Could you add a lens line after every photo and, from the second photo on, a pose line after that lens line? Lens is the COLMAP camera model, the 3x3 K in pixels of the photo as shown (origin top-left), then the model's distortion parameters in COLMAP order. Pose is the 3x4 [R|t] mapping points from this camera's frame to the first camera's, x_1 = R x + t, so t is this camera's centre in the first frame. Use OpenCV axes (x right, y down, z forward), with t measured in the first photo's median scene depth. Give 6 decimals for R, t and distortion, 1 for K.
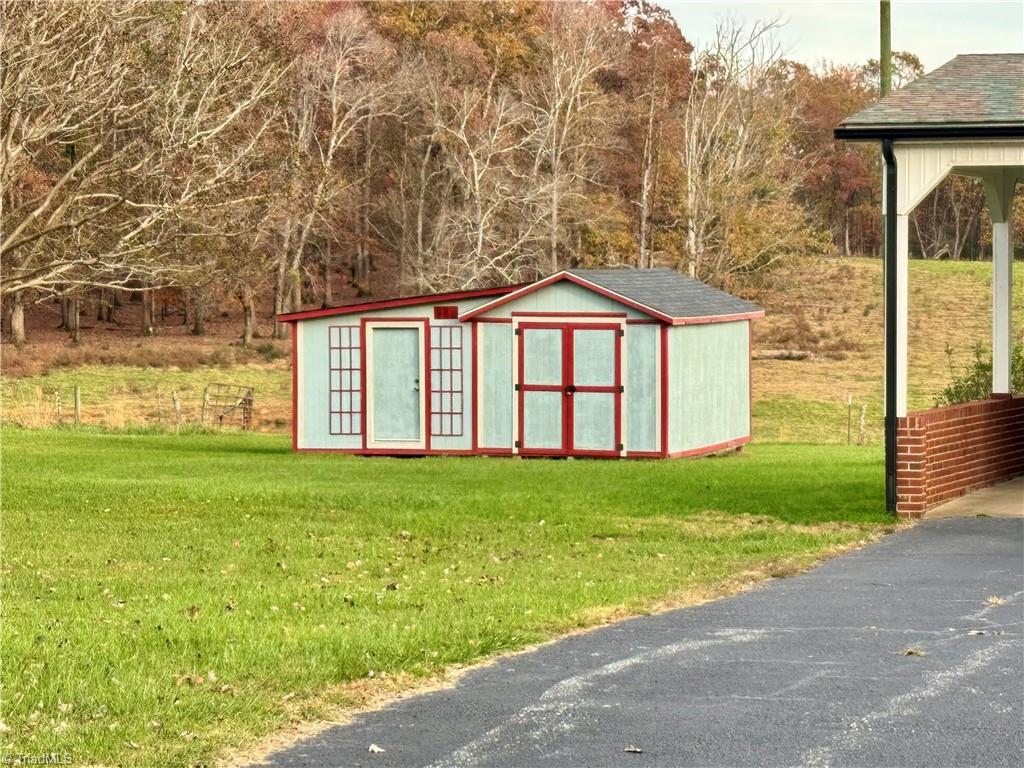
lens RADIAL K [[2914.5, 0, 512.0], [0, 2914.5, 384.0], [0, 0, 1]] dist [0.035026, 0.406174]
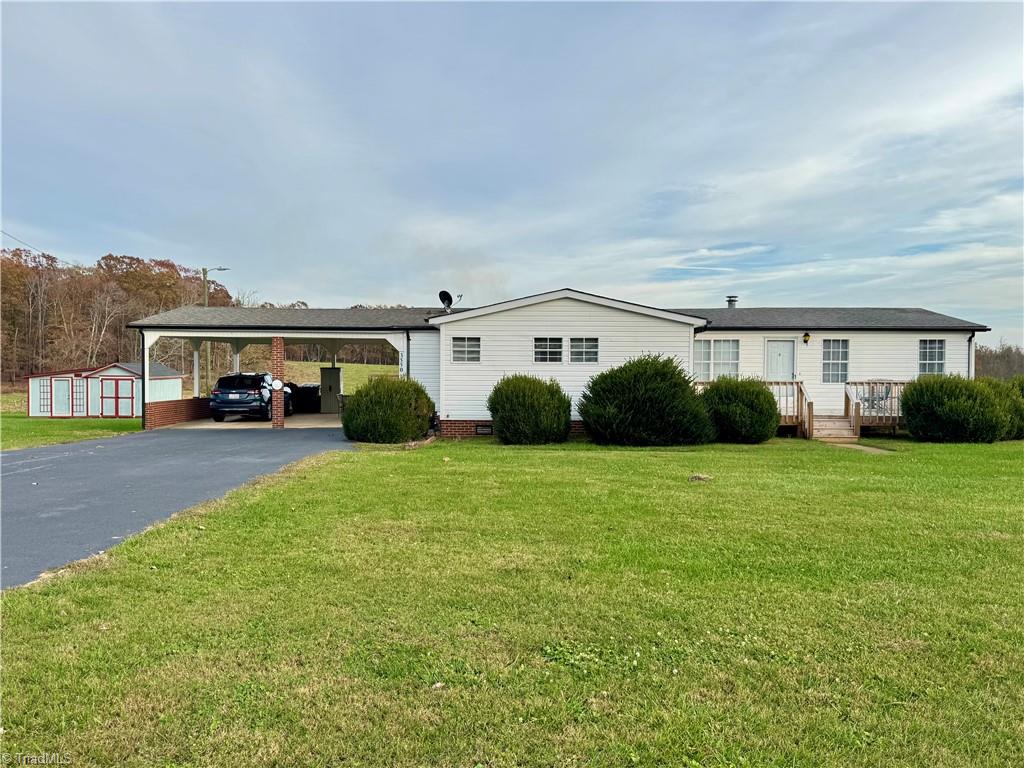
lens RADIAL K [[824.8, 0, 512.0], [0, 824.8, 384.0], [0, 0, 1]] dist [0.134595, -0.248654]
pose [[0.932735, -0.000415, 0.360563, 0.095102], [0.006128, 0.999873, -0.014700, 0.002879], [-0.360511, 0.015921, 0.932619, -0.083839]]
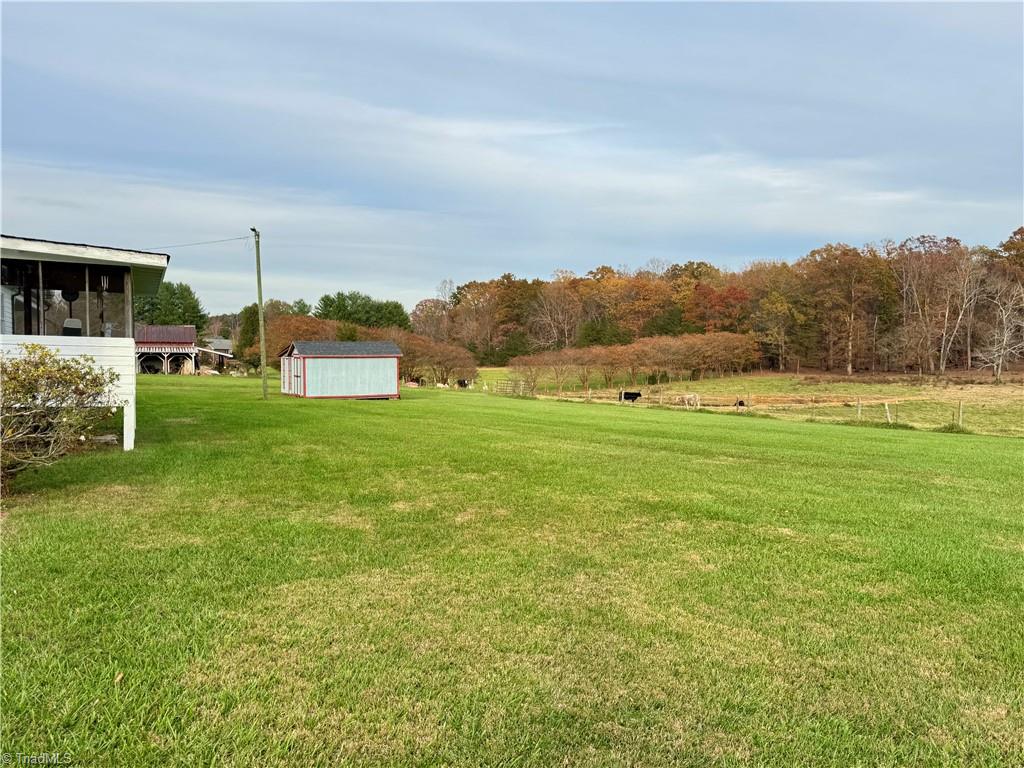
lens RADIAL K [[824.8, 0, 512.0], [0, 824.8, 384.0], [0, 0, 1]] dist [0.134595, -0.248654]
pose [[0.717970, 0.024219, -0.695652, 0.856805], [-0.027098, 0.999609, 0.006834, -0.002596], [0.695546, 0.013944, 0.718346, 0.478074]]
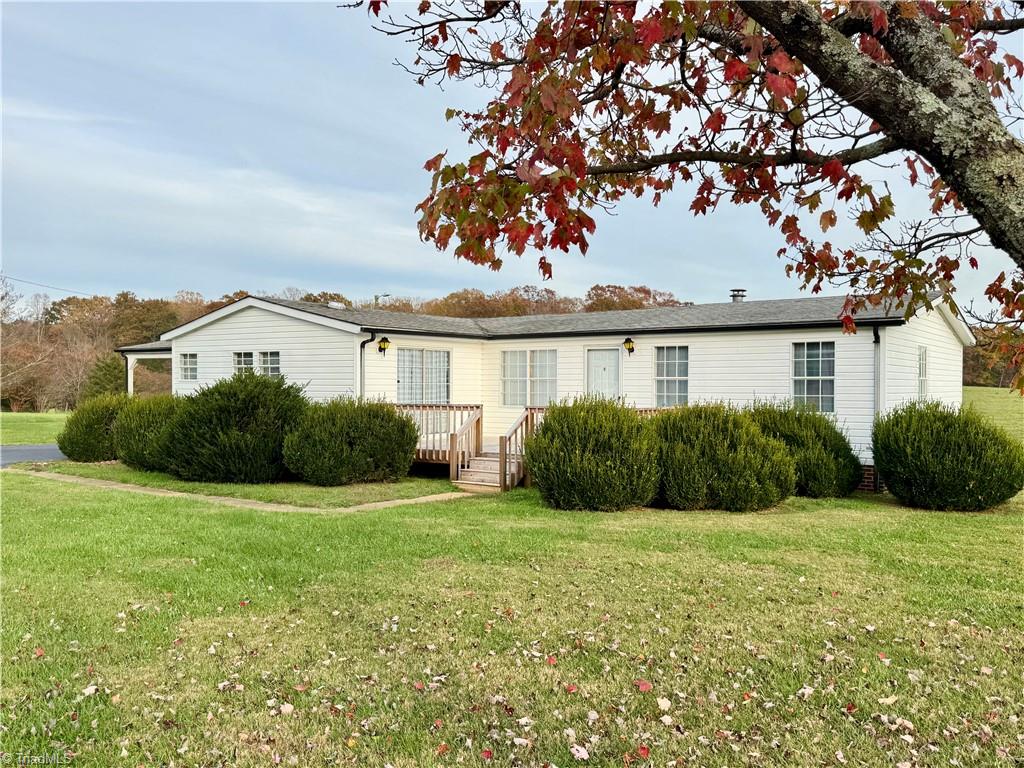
lens RADIAL K [[824.8, 0, 512.0], [0, 824.8, 384.0], [0, 0, 1]] dist [0.134595, -0.248654]
pose [[0.967397, 0.007940, -0.253142, 0.534889], [-0.016929, 0.999300, -0.033351, -0.002038], [0.252700, 0.036549, 0.966854, -0.031481]]
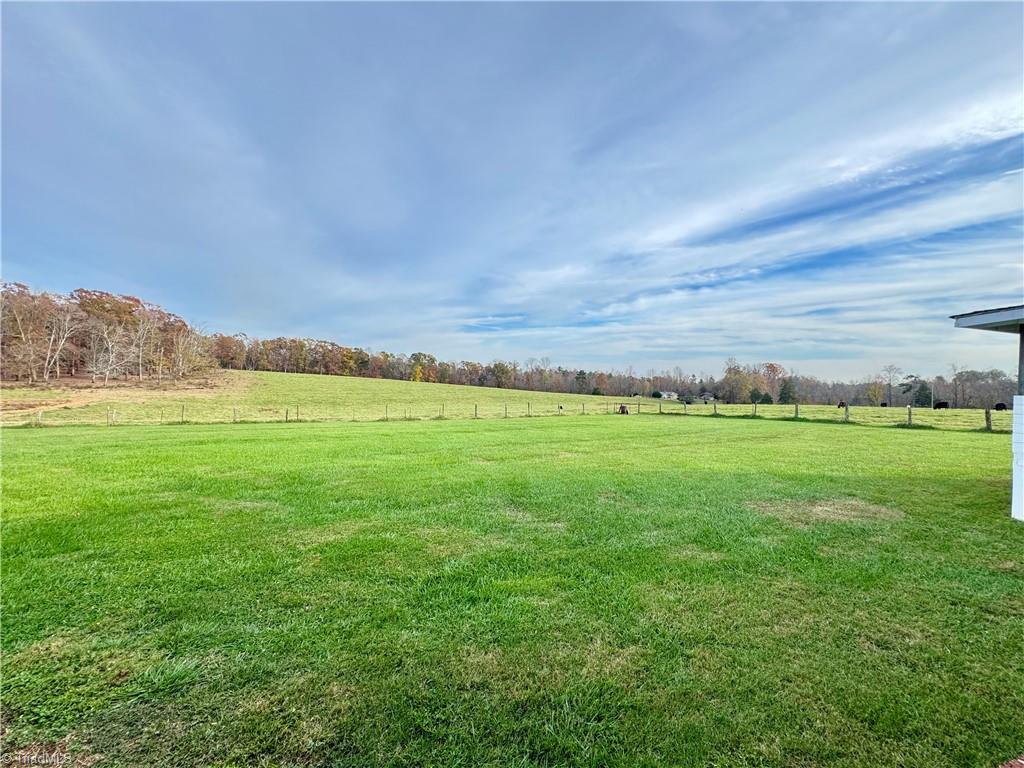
lens RADIAL K [[407.1, 0, 510.2], [0, 407.1, 383.3], [0, 0, 1]] dist [-0.001619, -0.000018]
pose [[0.764428, 0.017753, 0.644465, 0.222940], [-0.004029, 0.999733, -0.022760, -0.014961], [-0.644696, 0.014802, 0.764295, 0.646906]]
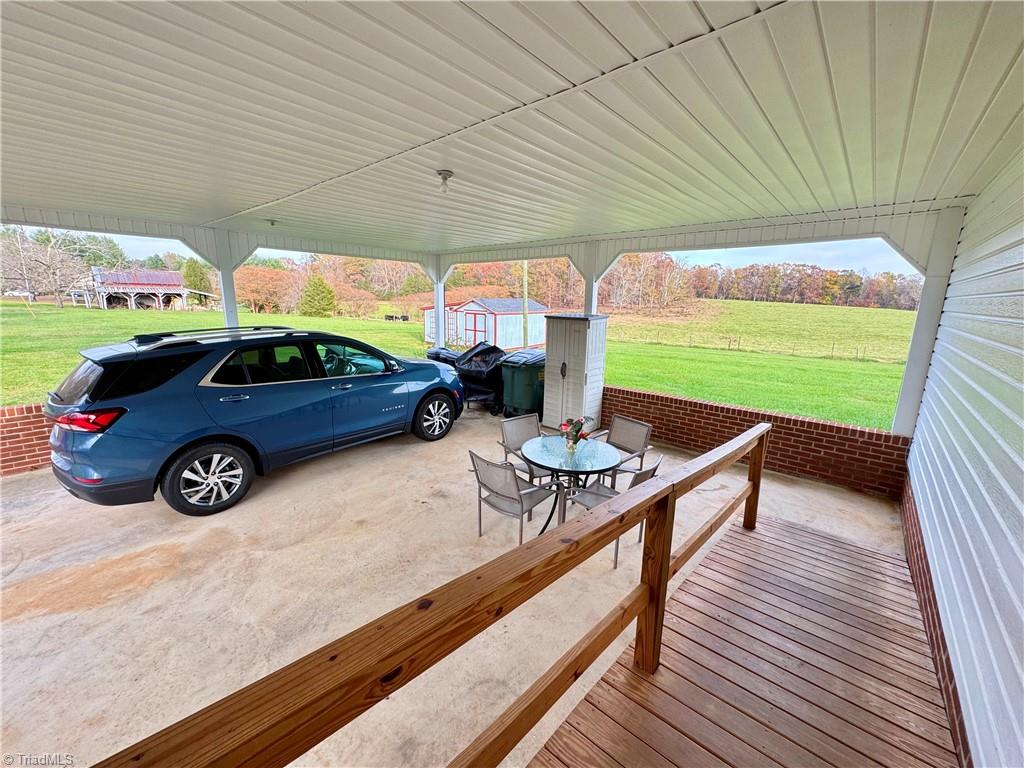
lens RADIAL K [[405.2, 0, 512.0], [0, 405.2, 384.0], [0, 0, 1]] dist [-0.001975, -0.000077]
pose [[0.942681, 0.090928, -0.321067, 0.234142], [-0.034986, 0.983788, 0.175892, -0.023755], [0.331855, -0.154578, 0.930579, 0.513474]]
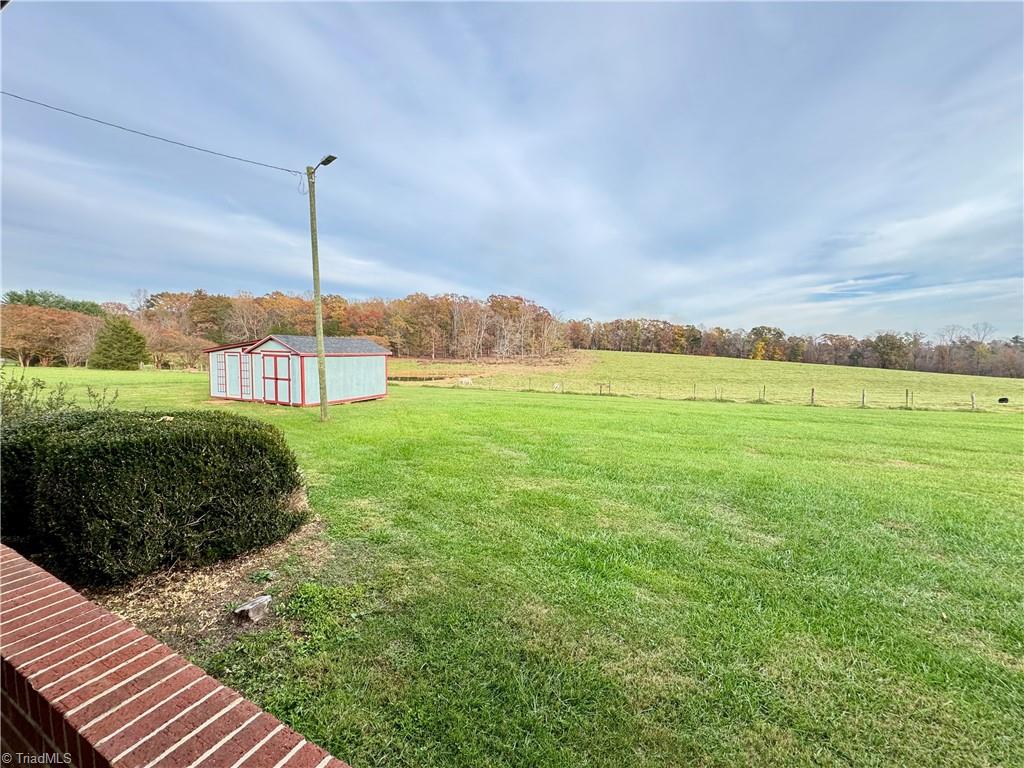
lens RADIAL K [[407.1, 0, 510.2], [0, 407.1, 383.3], [0, 0, 1]] dist [-0.001619, -0.000018]
pose [[0.996925, 0.025838, -0.073976, 0.260376], [-0.022770, 0.998857, 0.042019, -0.014818], [0.074977, -0.040205, 0.996374, 0.631023]]
